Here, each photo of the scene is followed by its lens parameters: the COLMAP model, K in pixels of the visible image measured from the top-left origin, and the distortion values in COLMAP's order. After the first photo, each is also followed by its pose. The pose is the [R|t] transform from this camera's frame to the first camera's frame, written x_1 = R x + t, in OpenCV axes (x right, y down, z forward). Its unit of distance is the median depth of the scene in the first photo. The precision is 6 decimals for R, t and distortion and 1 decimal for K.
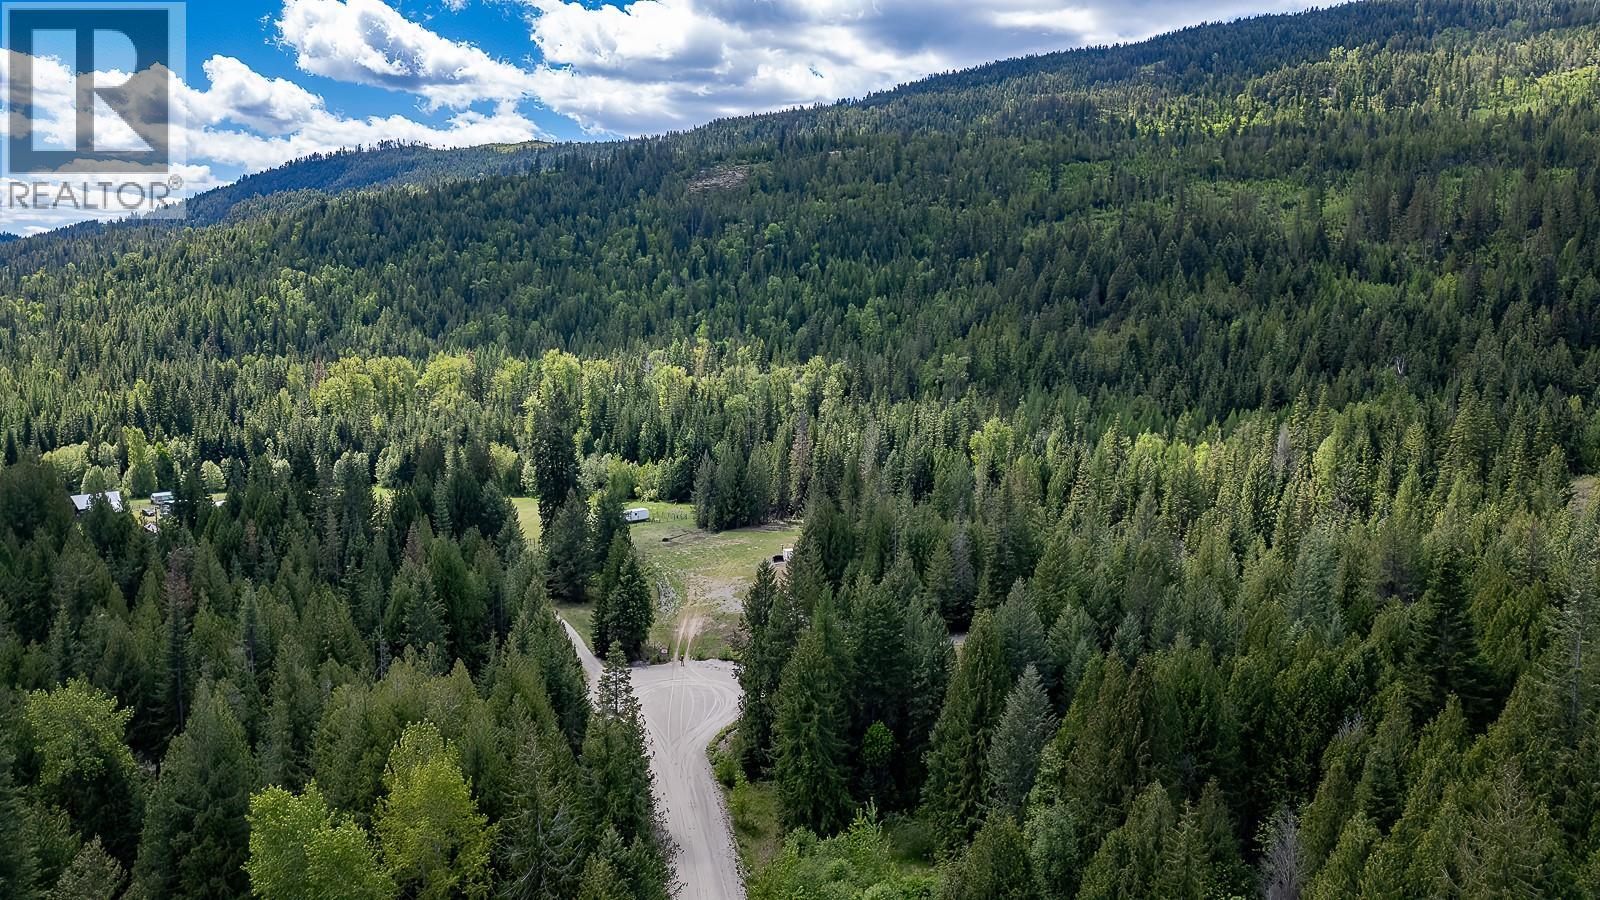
lens RADIAL K [[1051.4, 0, 800.0], [0, 1051.4, 450.0], [0, 0, 1]] dist [0.022202, -0.004814]
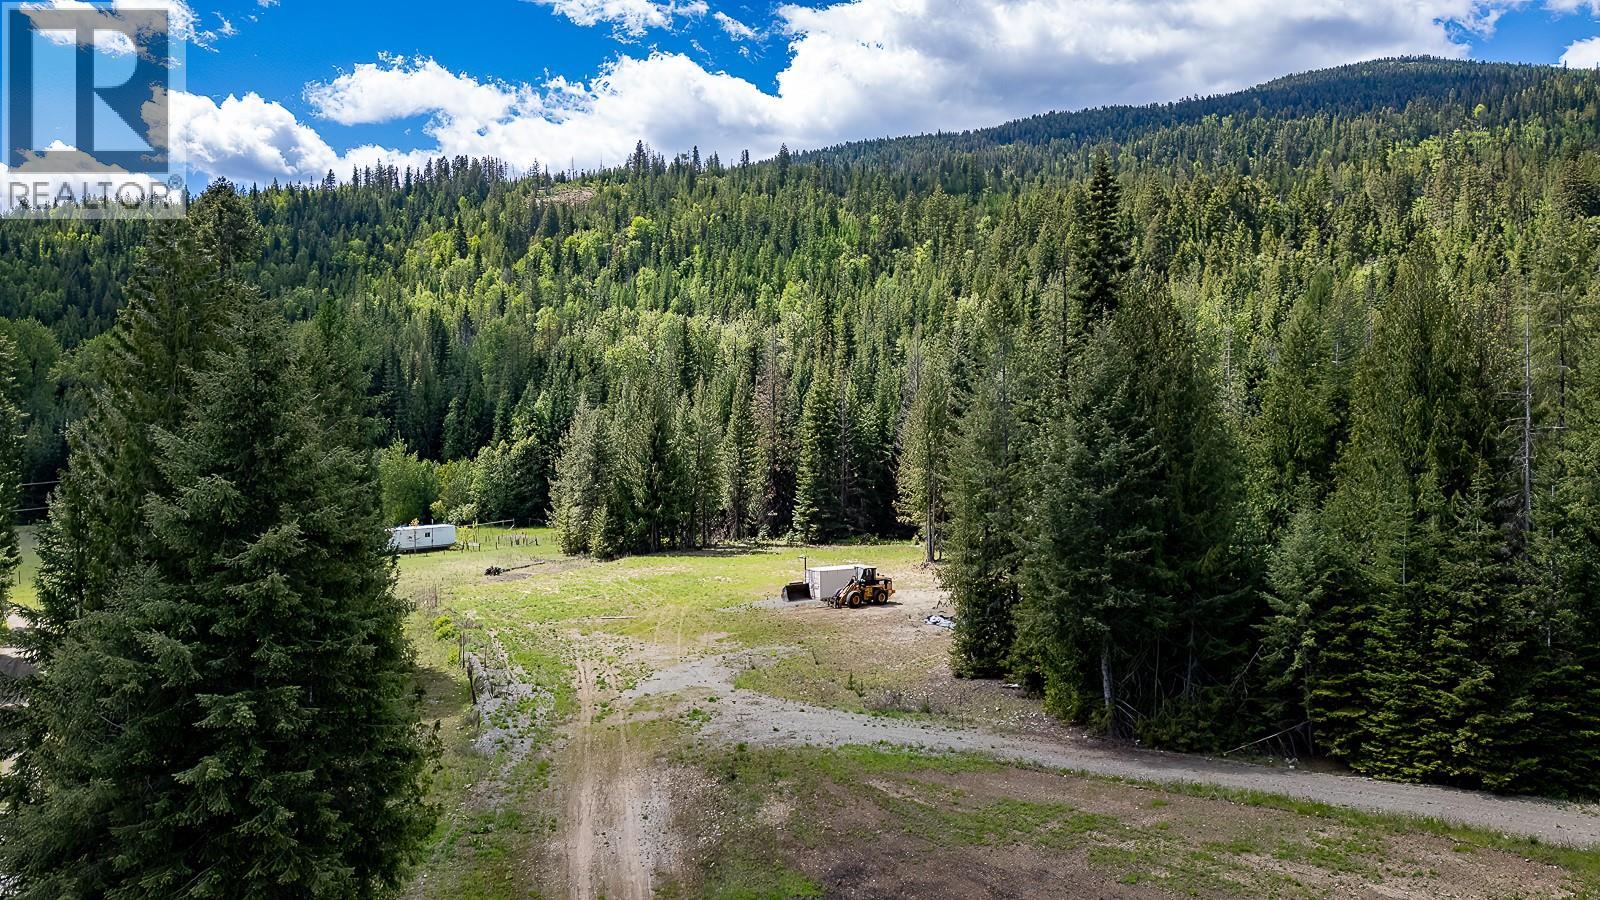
lens RADIAL K [[1051.4, 0, 800.0], [0, 1051.4, 450.0], [0, 0, 1]] dist [0.022202, -0.004814]
pose [[0.987064, 0.002435, 0.160311, -0.060506], [0.014547, 0.994400, -0.104678, 0.067932], [-0.159668, 0.105656, 0.981500, 0.455790]]
